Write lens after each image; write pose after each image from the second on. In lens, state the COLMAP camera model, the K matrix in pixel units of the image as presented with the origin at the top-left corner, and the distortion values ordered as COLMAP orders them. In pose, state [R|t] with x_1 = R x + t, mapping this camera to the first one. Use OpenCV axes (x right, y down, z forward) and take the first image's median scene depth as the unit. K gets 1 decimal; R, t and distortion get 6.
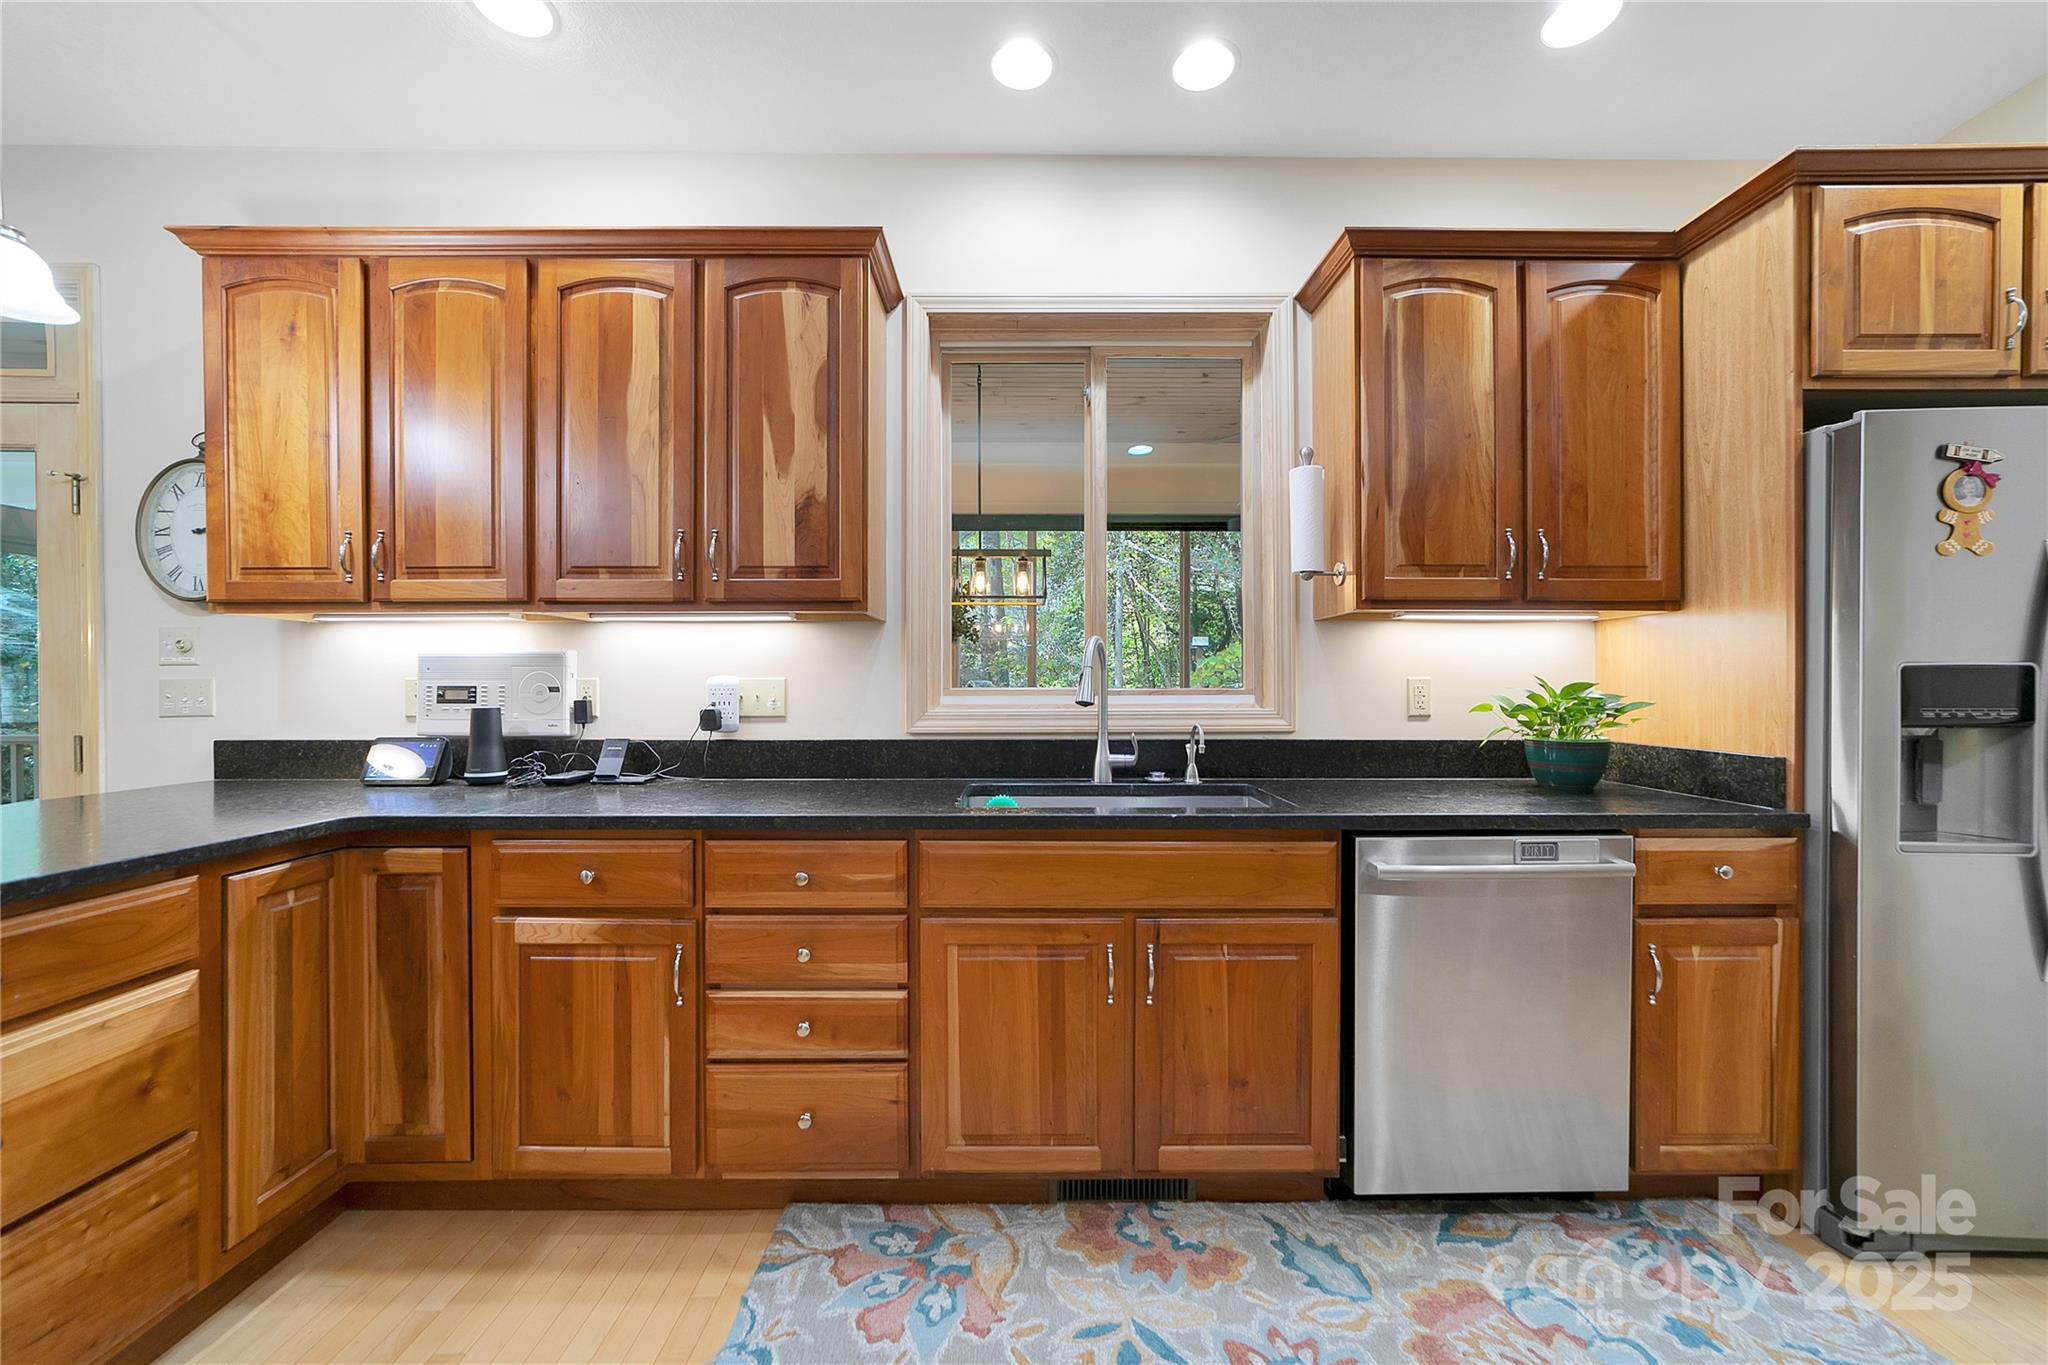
lens RADIAL K [[791.2, 0, 1039.2], [0, 791.2, 691.2], [0, 0, 1]] dist [-0.015269, 0.007040]
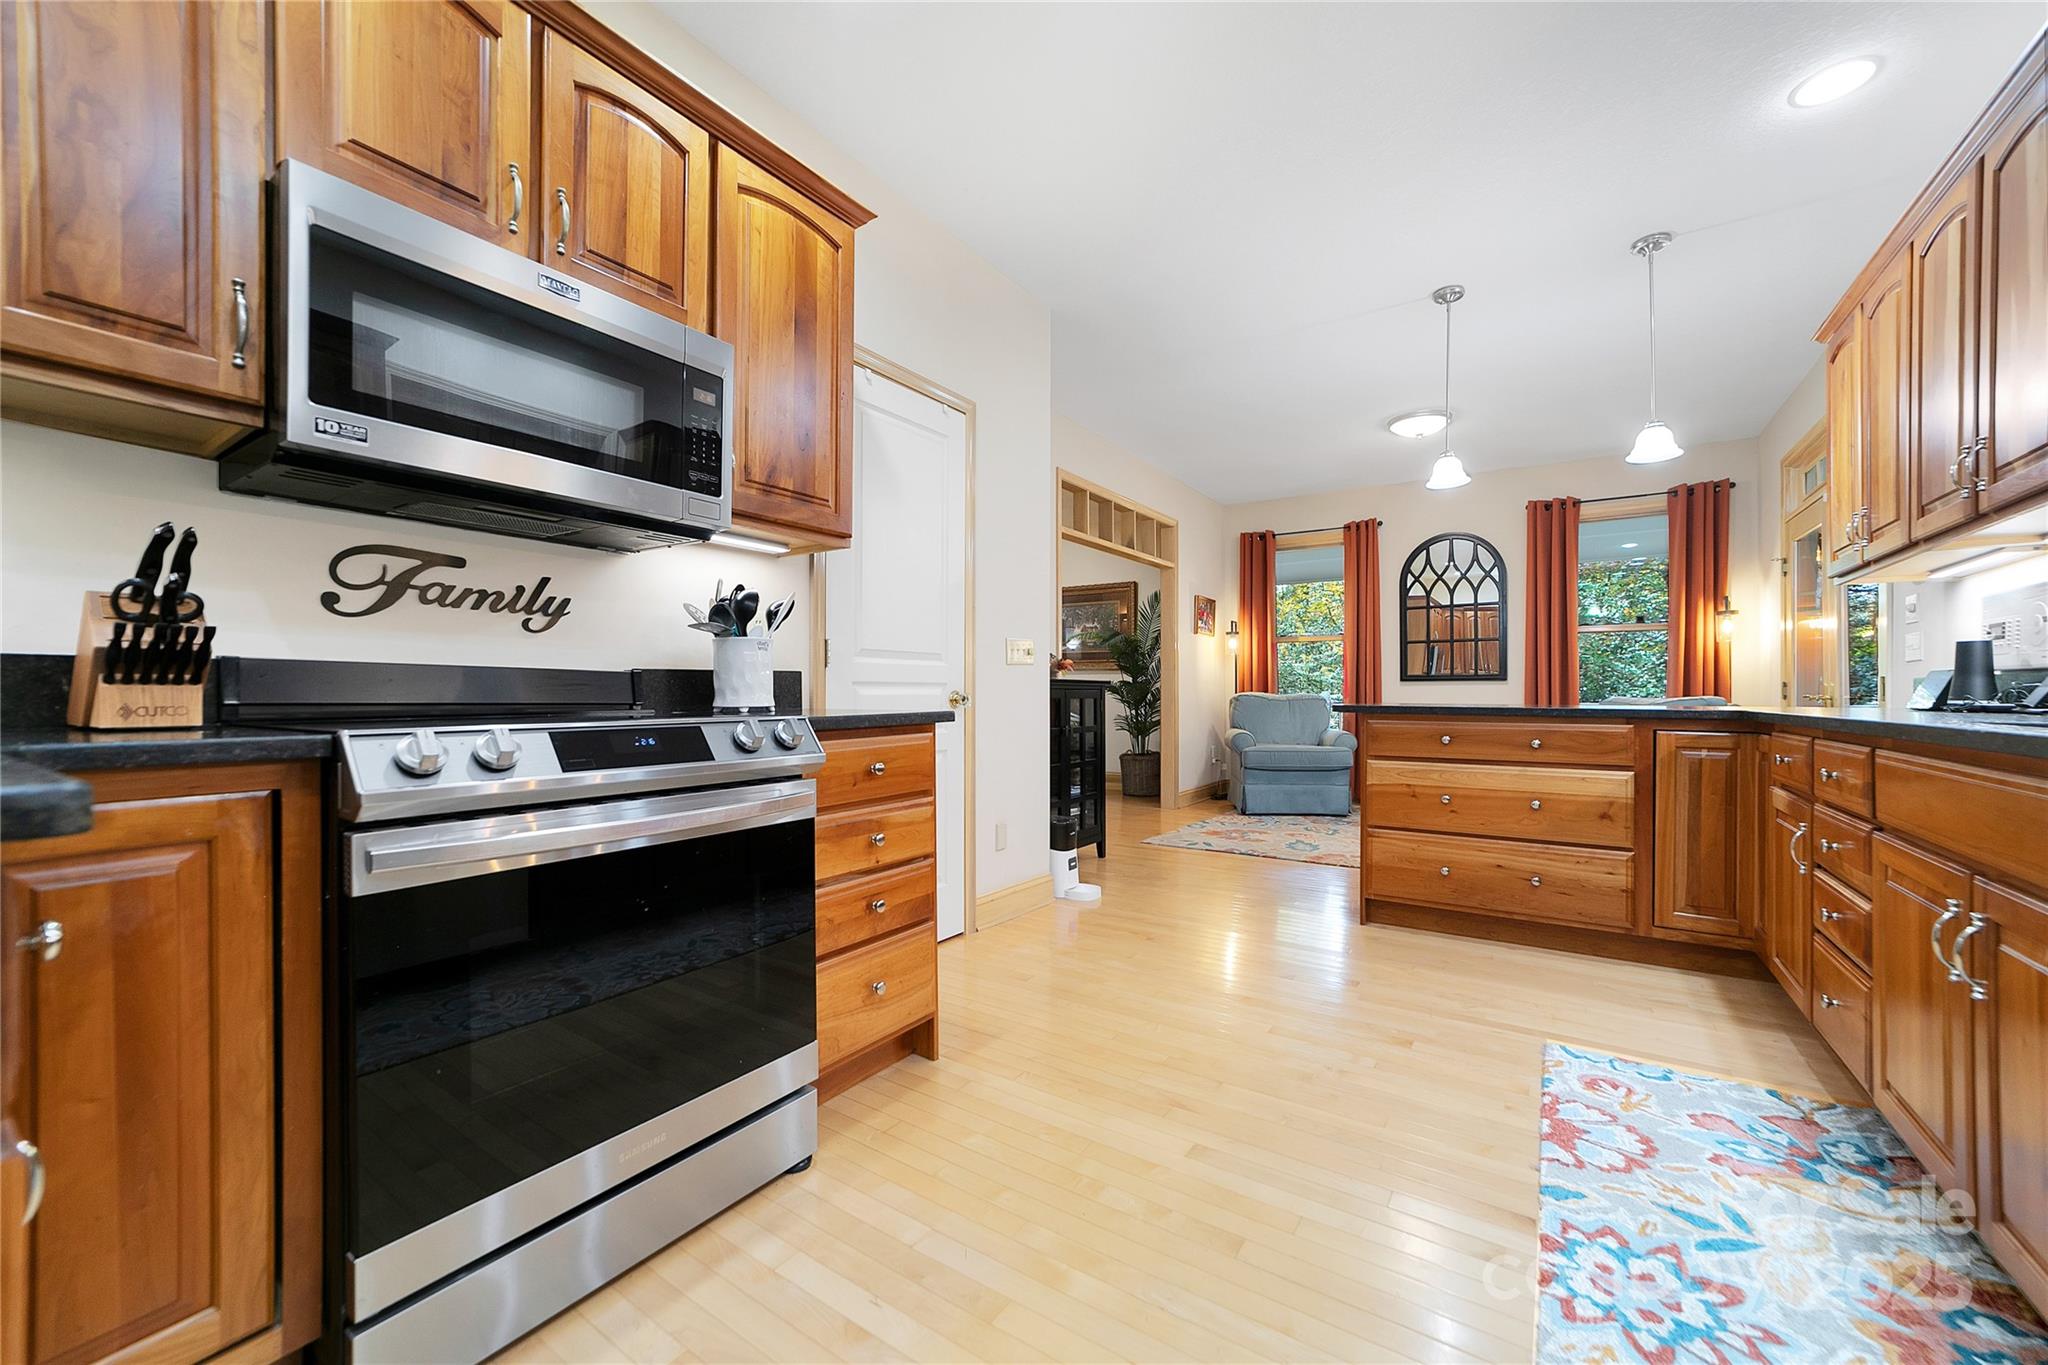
lens RADIAL K [[759.5, 0, 1051.5], [0, 759.5, 733.8], [0, 0, 1]] dist [-0.000975, 0.000137]
pose [[-0.544430, 0.047186, -0.837478, 1.118821], [-0.006718, 0.998139, 0.060606, 0.118441], [0.838779, 0.038622, -0.543100, 0.642822]]
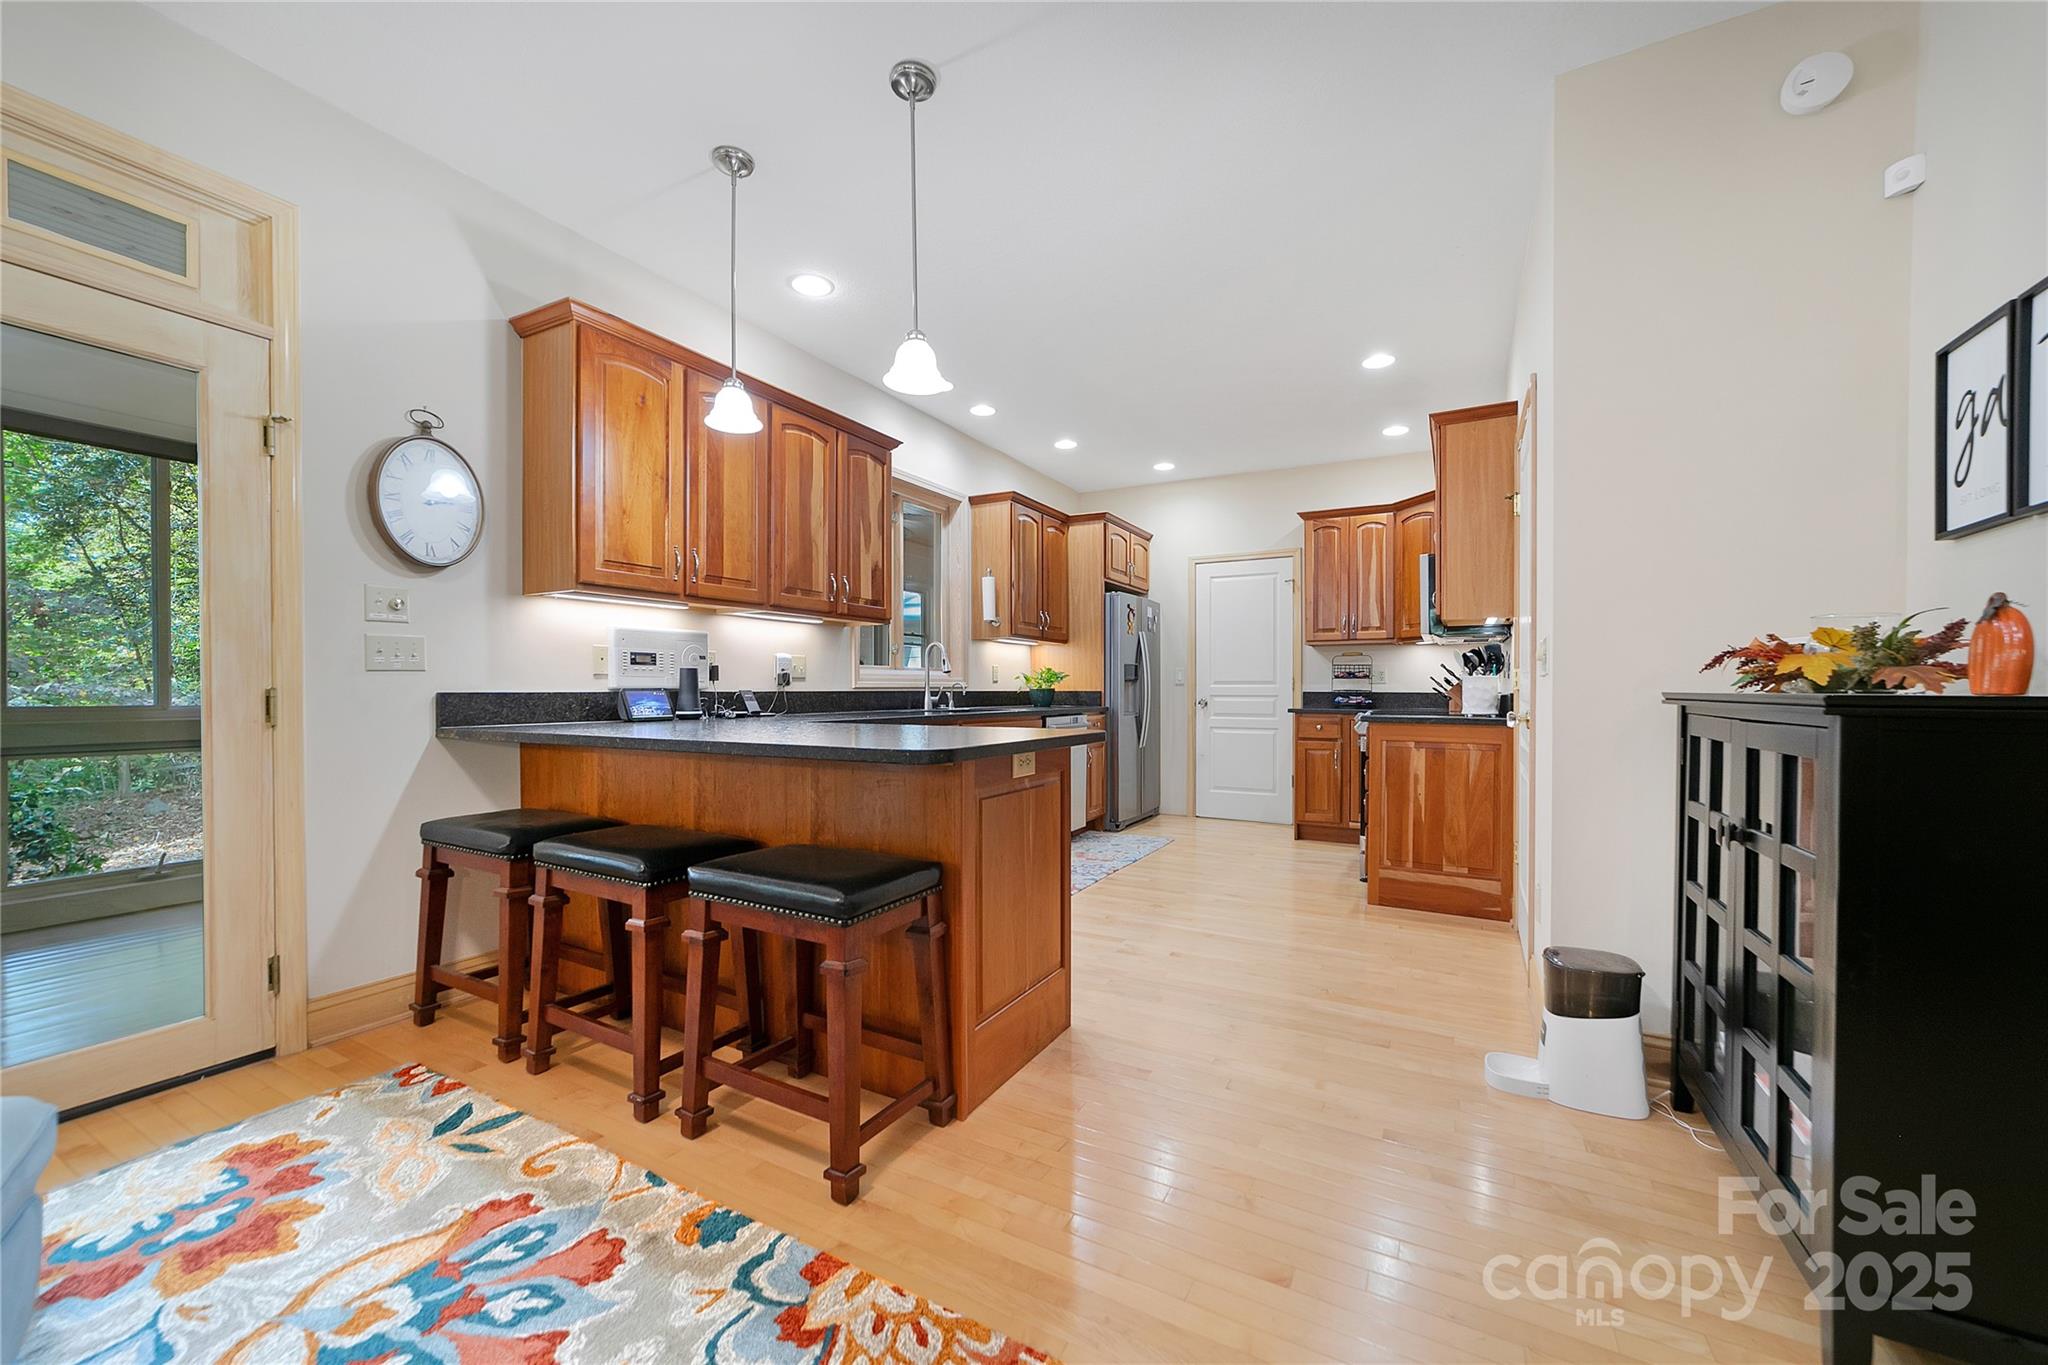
lens RADIAL K [[799.8, 0, 1037.7], [0, 799.8, 695.5], [0, 0, 1]] dist [-0.017027, 0.007884]
pose [[0.472105, -0.007021, 0.881514, -2.192730], [0.004551, 0.999974, 0.005528, 0.085498], [-0.881531, 0.001402, 0.472125, -0.370135]]
